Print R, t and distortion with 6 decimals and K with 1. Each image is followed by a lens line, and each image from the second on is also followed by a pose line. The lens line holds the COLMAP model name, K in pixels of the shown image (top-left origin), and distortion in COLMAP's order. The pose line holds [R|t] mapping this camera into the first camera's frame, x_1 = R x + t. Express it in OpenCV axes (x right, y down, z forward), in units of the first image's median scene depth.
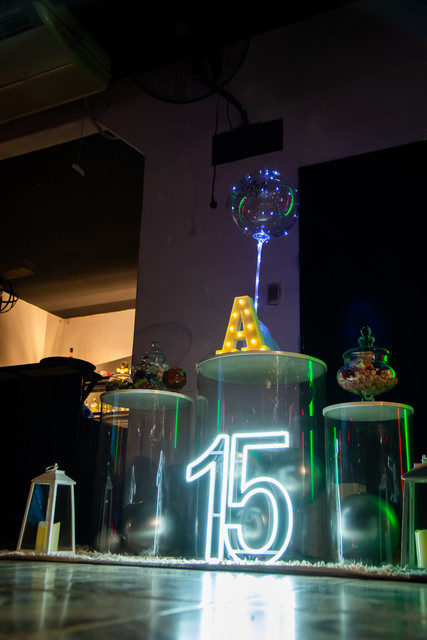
lens RADIAL K [[651.7, 0, 213.5], [0, 651.7, 320.0], [0, 0, 1]] dist [0.052611, 0.010631]
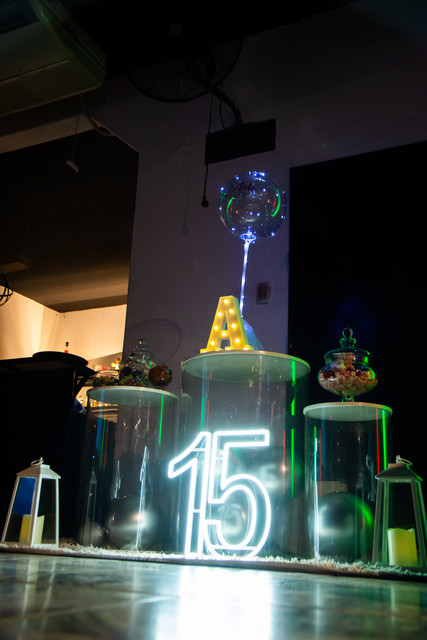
lens RADIAL K [[651.7, 0, 213.5], [0, 651.7, 320.0], [0, 0, 1]] dist [0.052611, 0.010631]
pose [[0.999877, 0.015649, 0.000945, 0.022830], [-0.015656, 0.999850, 0.007385, -0.006517], [-0.000830, -0.007398, 0.999972, -0.015549]]
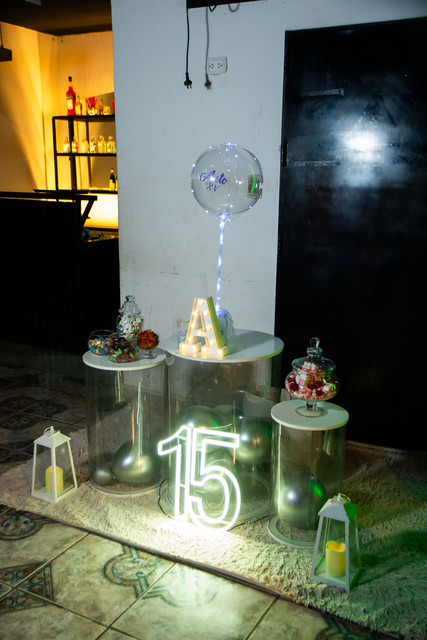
lens RADIAL K [[651.7, 0, 213.5], [0, 651.7, 320.0], [0, 0, 1]] dist [0.052611, 0.010631]
pose [[0.998722, -0.010054, -0.049539, 0.117654], [0.034678, 0.849323, 0.526733, -0.573099], [0.036779, -0.527778, 0.848586, 0.098409]]
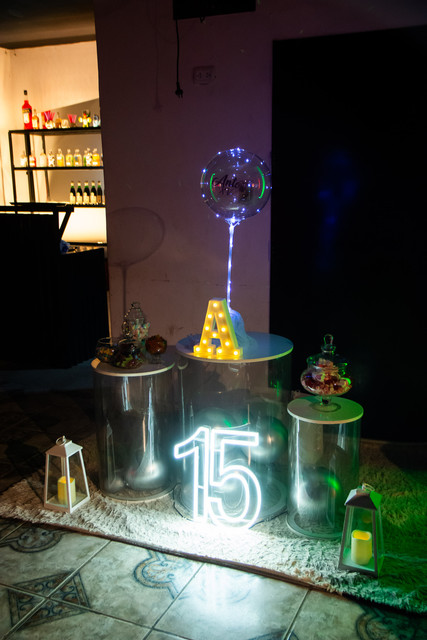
lens RADIAL K [[652.8, 0, 213.5], [0, 652.8, 320.0], [0, 0, 1]] dist [0.057293, 0.009027]
pose [[0.998192, -0.050012, 0.033327, 0.002618], [0.025889, 0.858271, 0.512543, -0.572272], [-0.054237, -0.510754, 0.858015, 0.071146]]
